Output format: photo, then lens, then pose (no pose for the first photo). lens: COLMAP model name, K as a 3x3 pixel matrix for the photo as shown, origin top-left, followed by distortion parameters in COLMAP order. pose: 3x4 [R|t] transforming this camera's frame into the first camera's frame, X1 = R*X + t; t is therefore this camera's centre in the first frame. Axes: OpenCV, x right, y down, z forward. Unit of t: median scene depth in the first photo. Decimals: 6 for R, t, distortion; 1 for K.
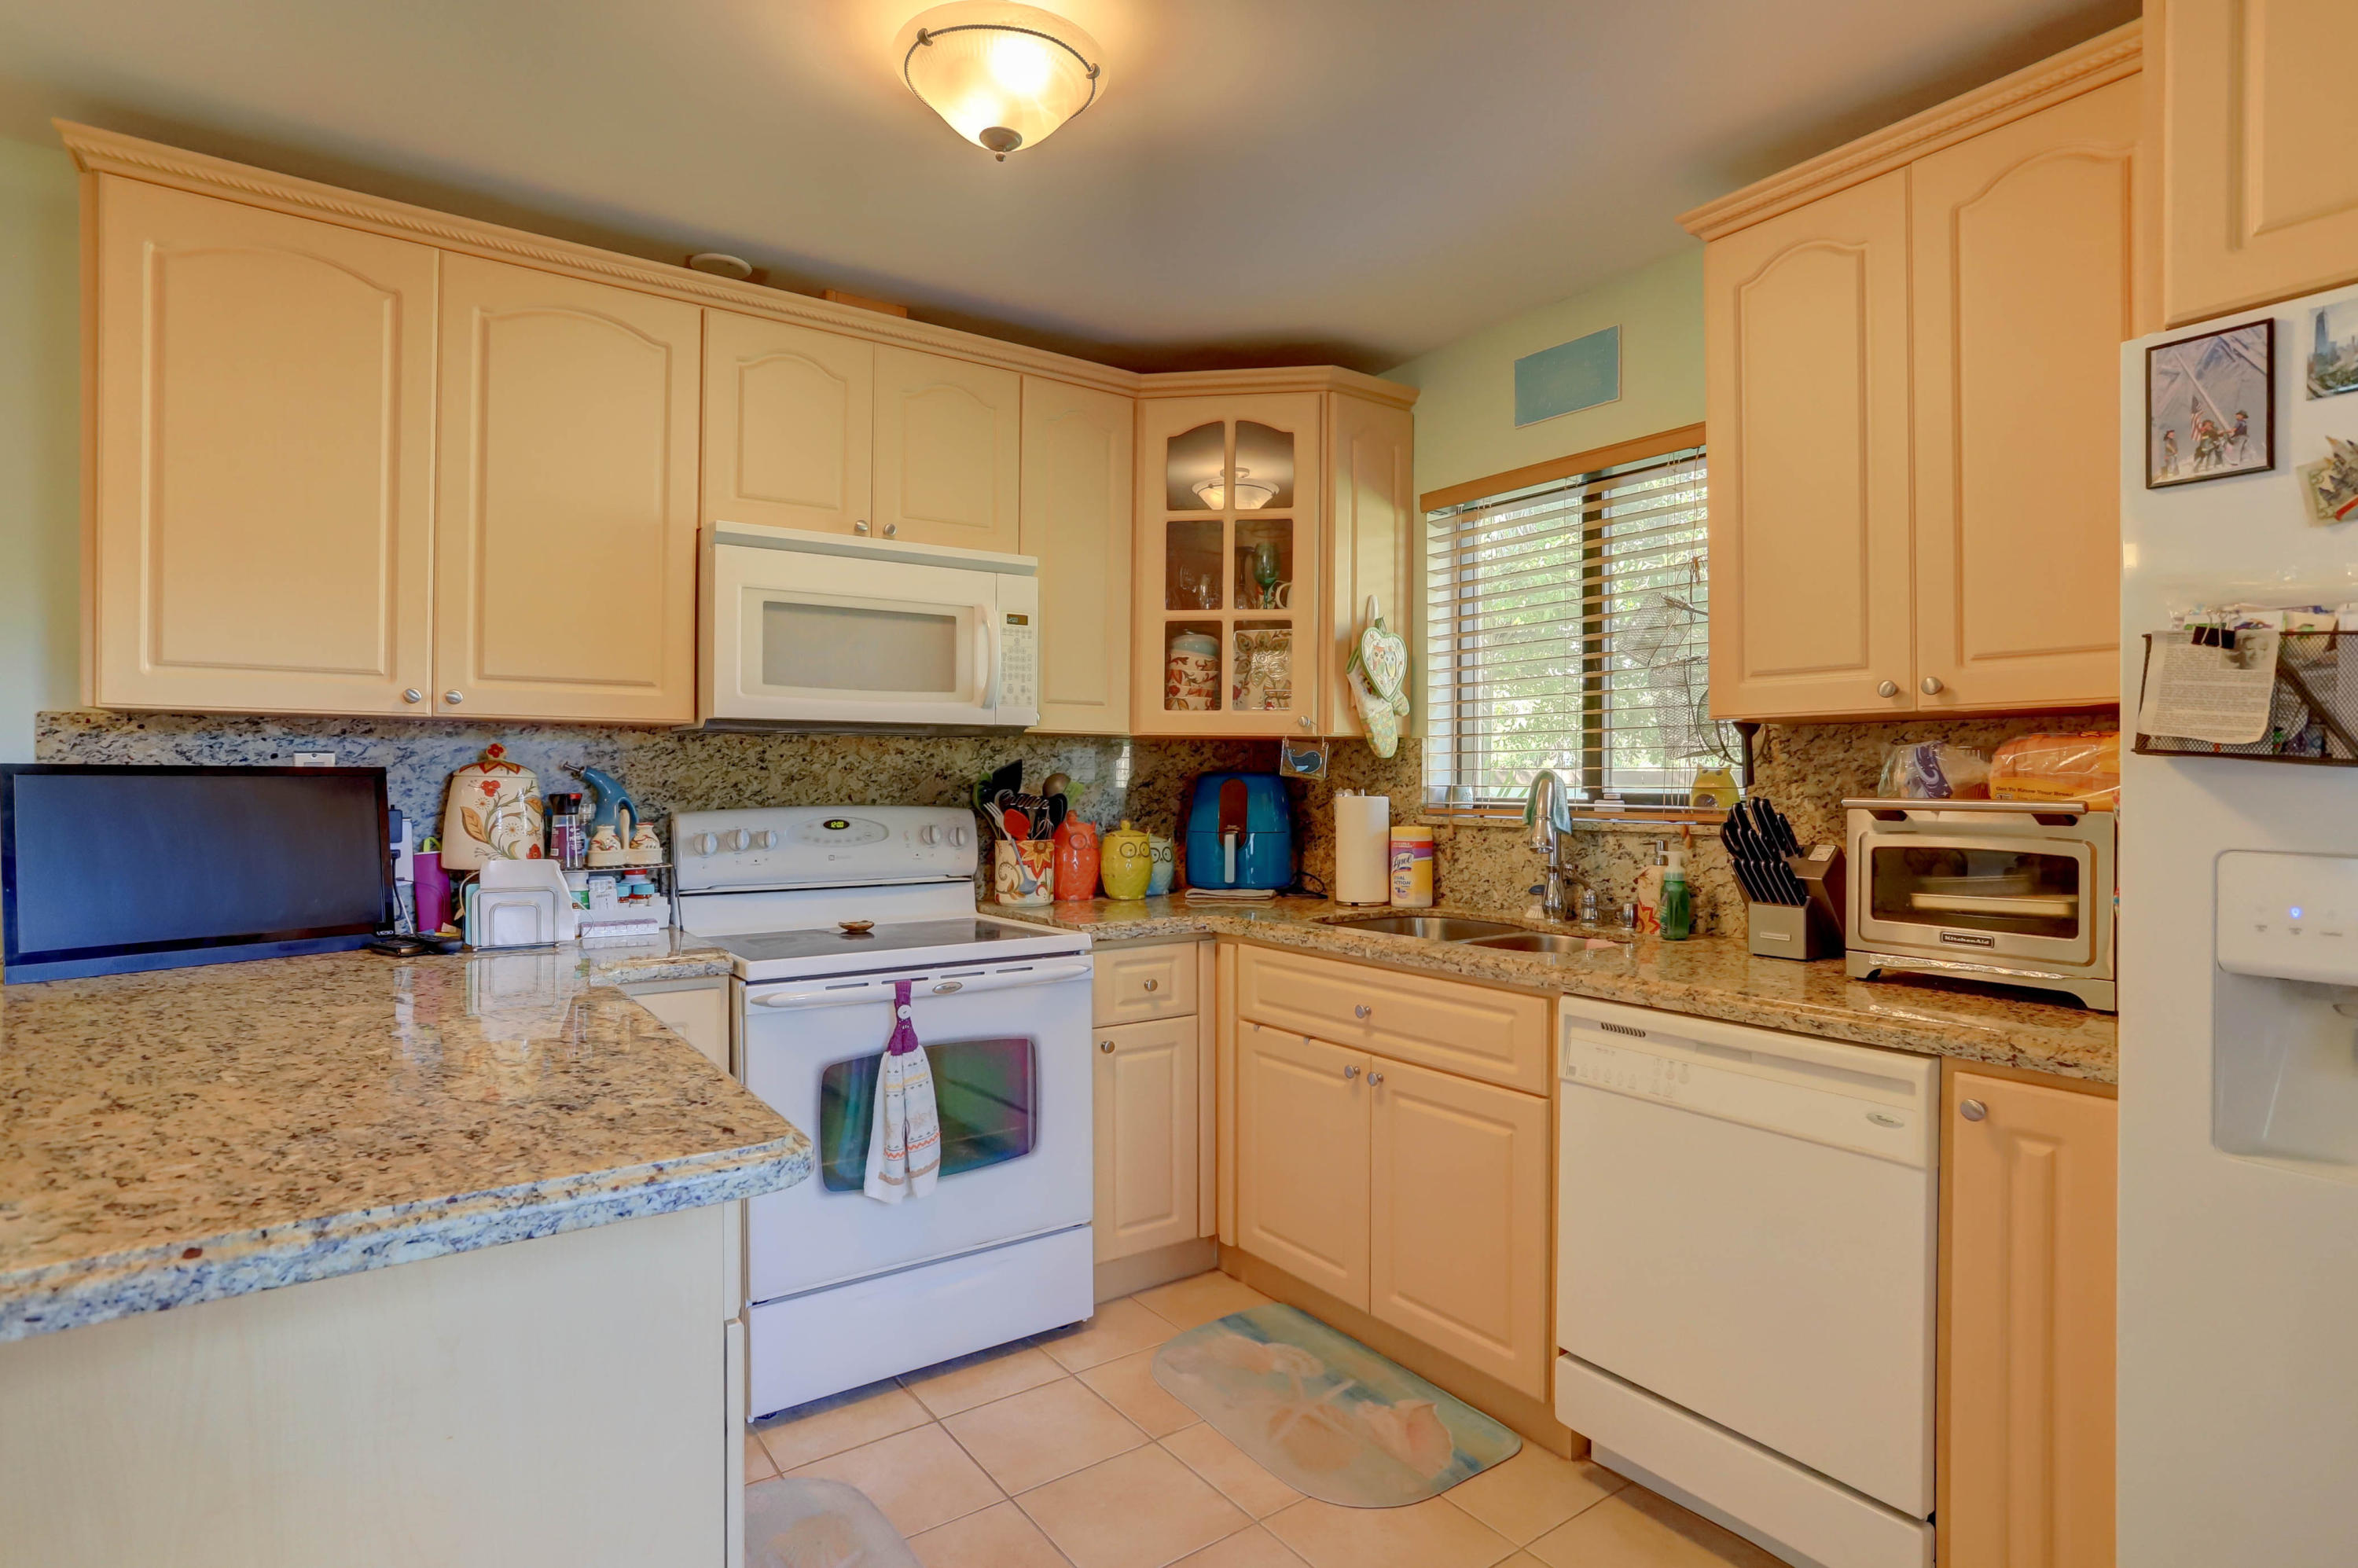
lens RADIAL K [[1171.1, 0, 1177.1], [0, 1171.1, 774.4], [0, 0, 1]] dist [-0.057750, 0.032458]
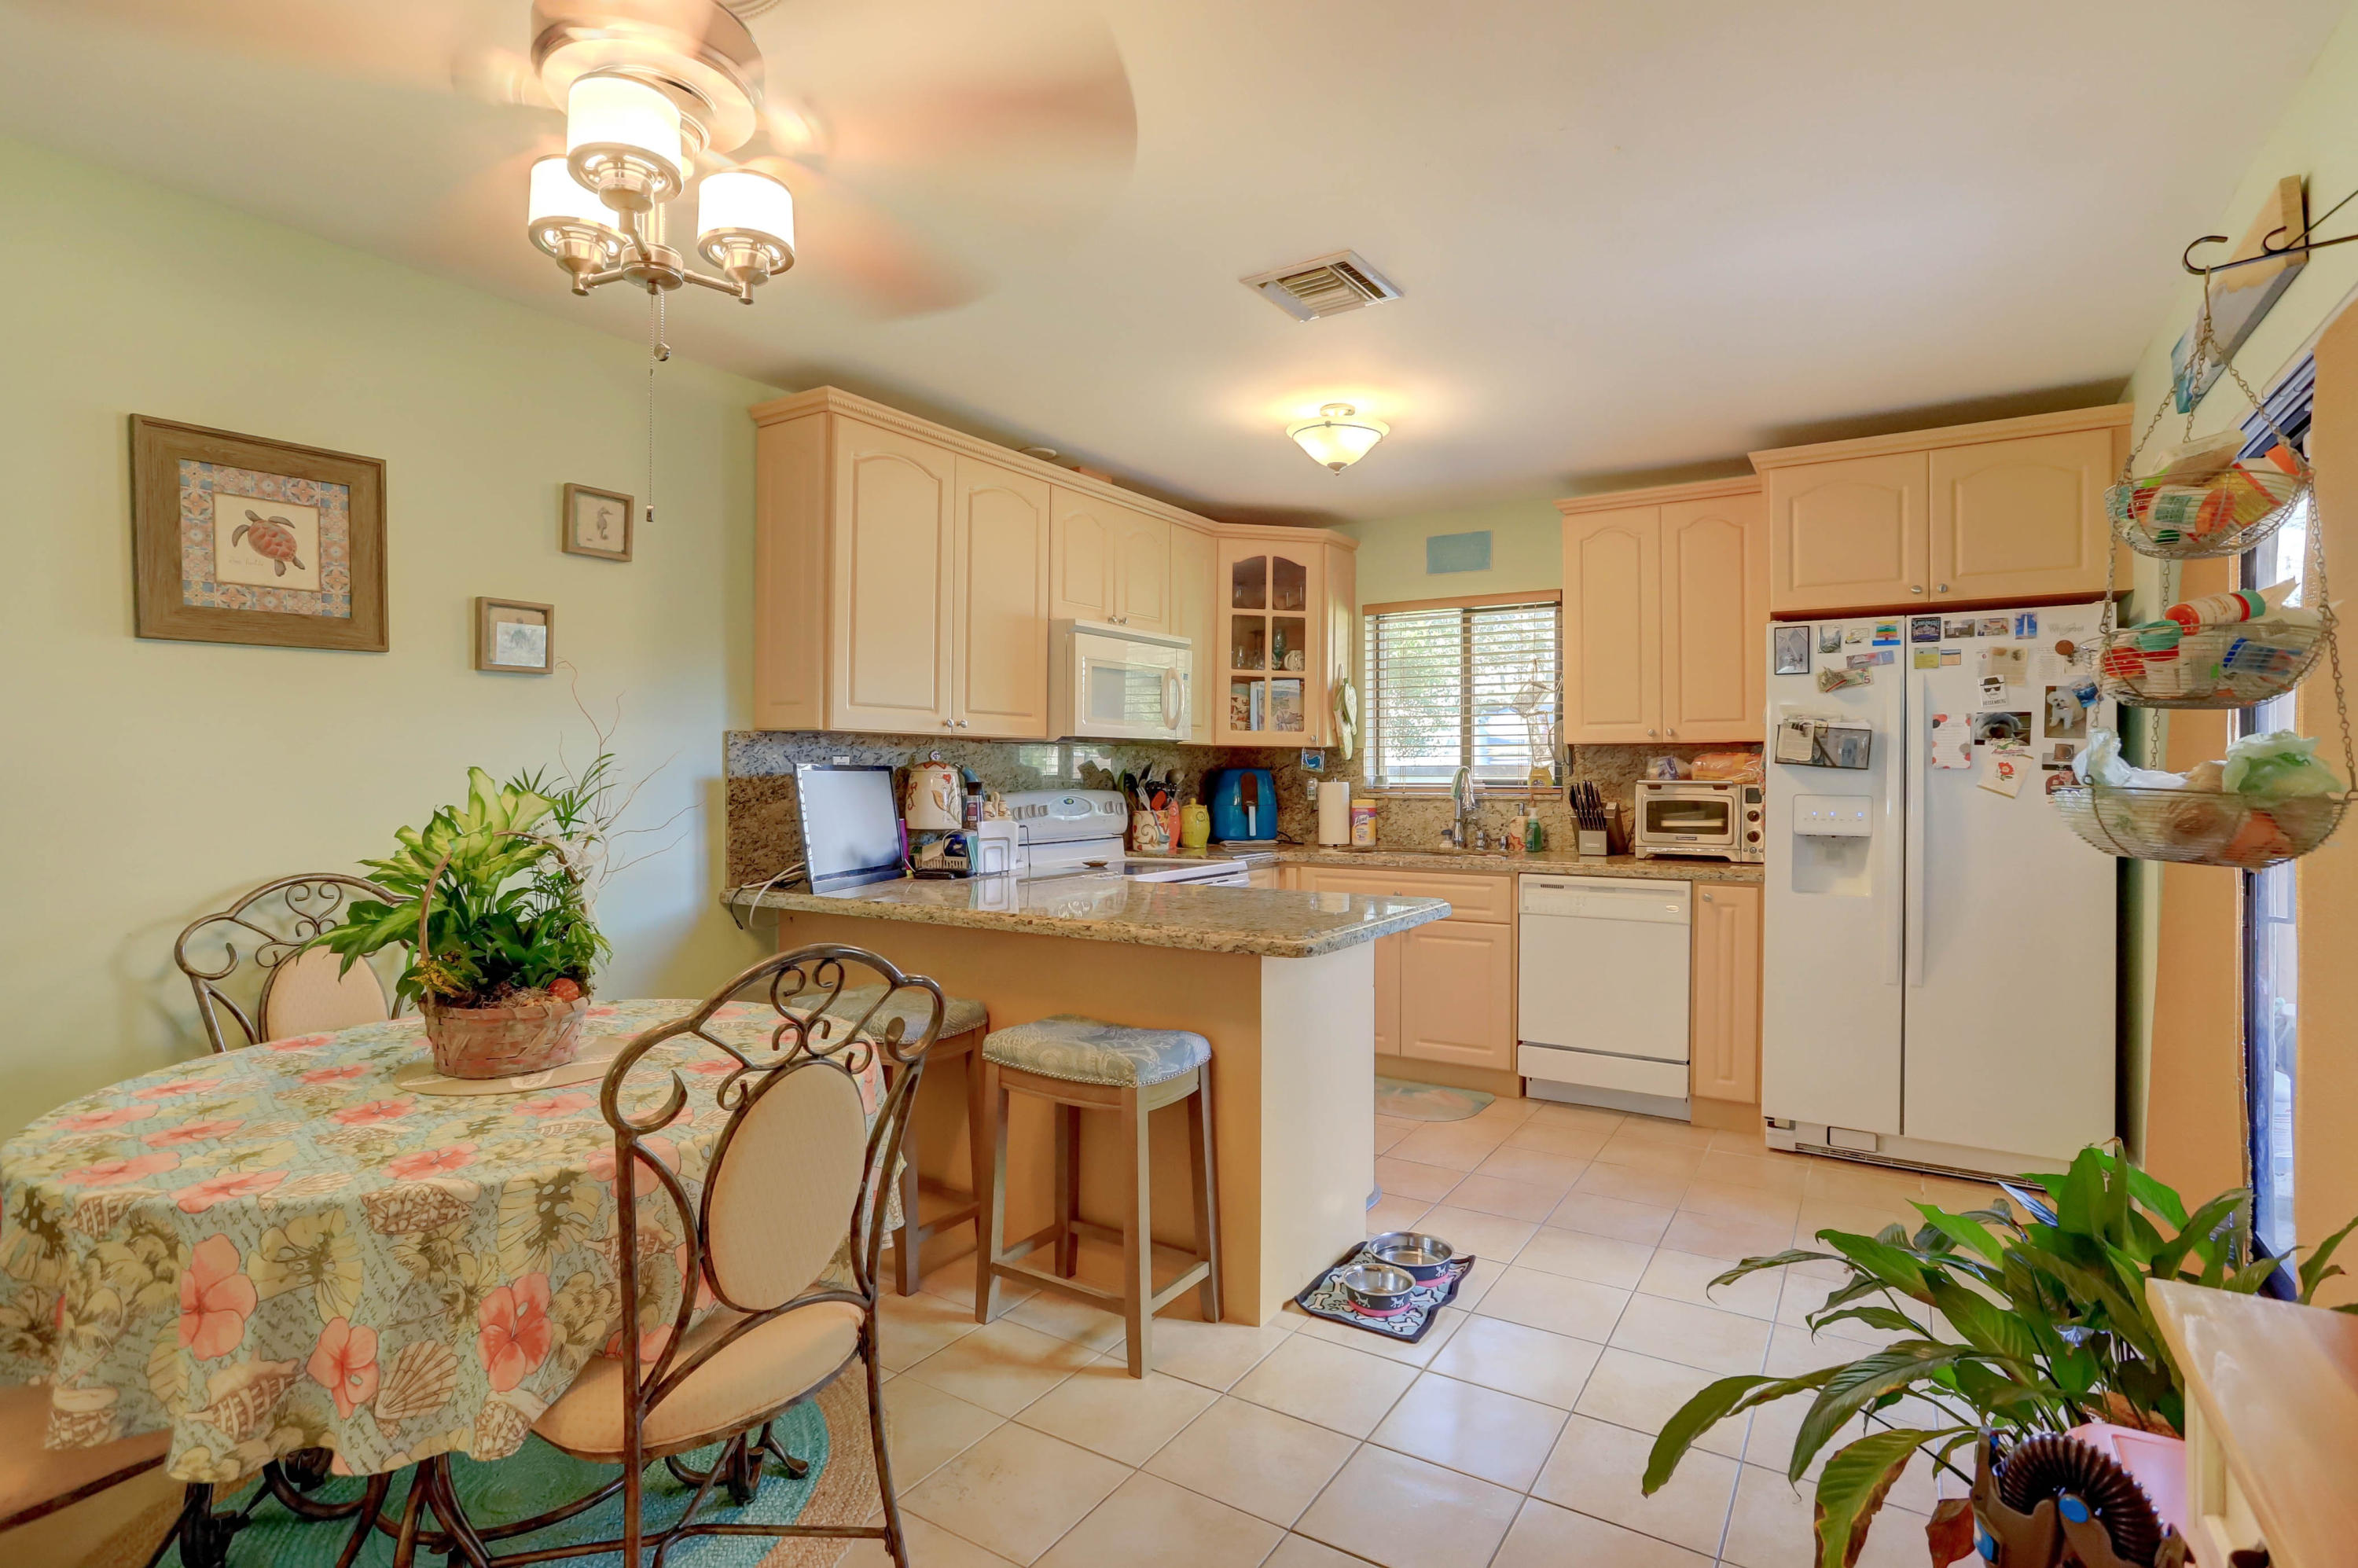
lens RADIAL K [[1171.1, 0, 1177.1], [0, 1171.1, 774.4], [0, 0, 1]] dist [-0.057750, 0.032458]
pose [[0.925607, -0.002088, 0.378480, -0.857640], [-0.000062, 0.999984, 0.005670, -0.002649], [-0.378486, -0.005271, 0.925592, -0.595496]]
